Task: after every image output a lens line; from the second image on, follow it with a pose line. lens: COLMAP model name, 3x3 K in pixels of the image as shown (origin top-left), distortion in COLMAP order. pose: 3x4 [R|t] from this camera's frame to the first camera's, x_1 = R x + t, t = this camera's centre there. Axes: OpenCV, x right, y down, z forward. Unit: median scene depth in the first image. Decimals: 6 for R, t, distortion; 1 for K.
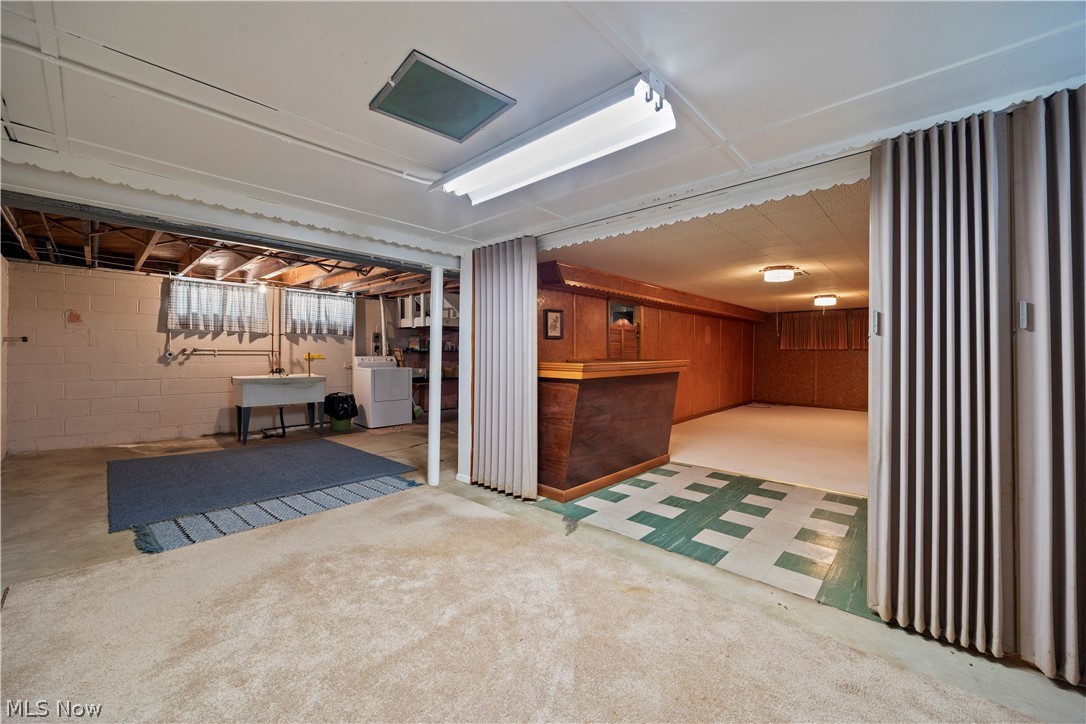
lens RADIAL K [[416.7, 0, 542.3], [0, 416.7, 363.7], [0, 0, 1]] dist [-0.000178, -0.000316]
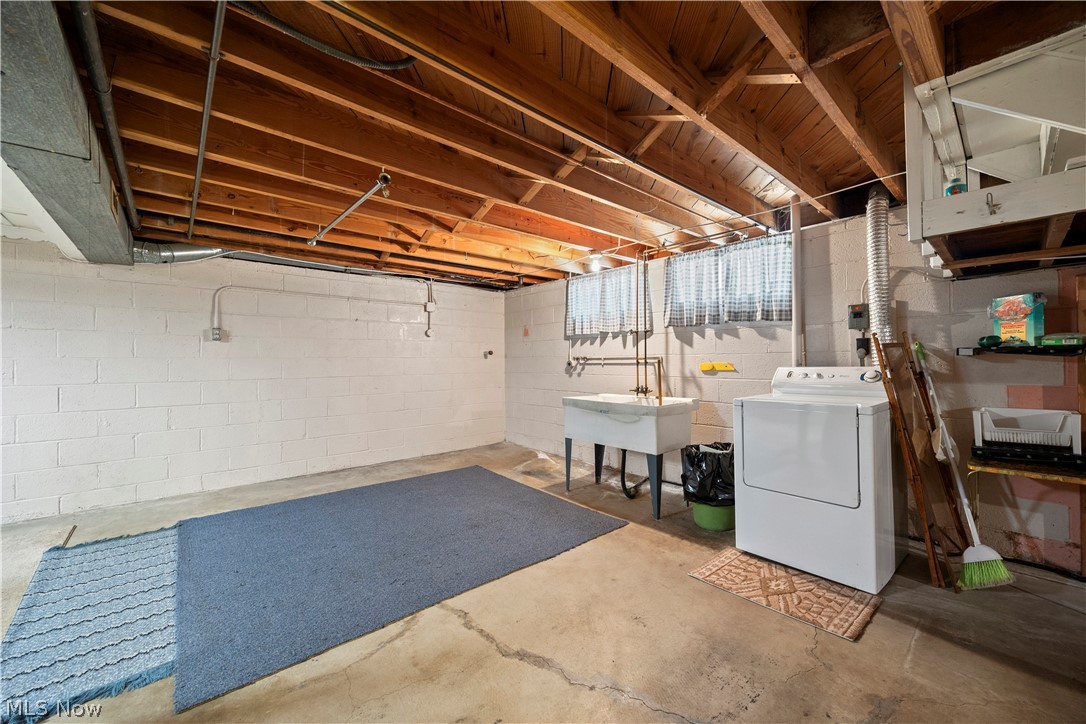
lens RADIAL K [[416.7, 0, 542.3], [0, 416.7, 363.7], [0, 0, 1]] dist [-0.000178, -0.000316]
pose [[-0.112727, 0.000758, -0.993626, 0.001576], [-0.012783, 0.999916, 0.002213, -0.021881], [0.993544, 0.012951, -0.112708, 0.923503]]
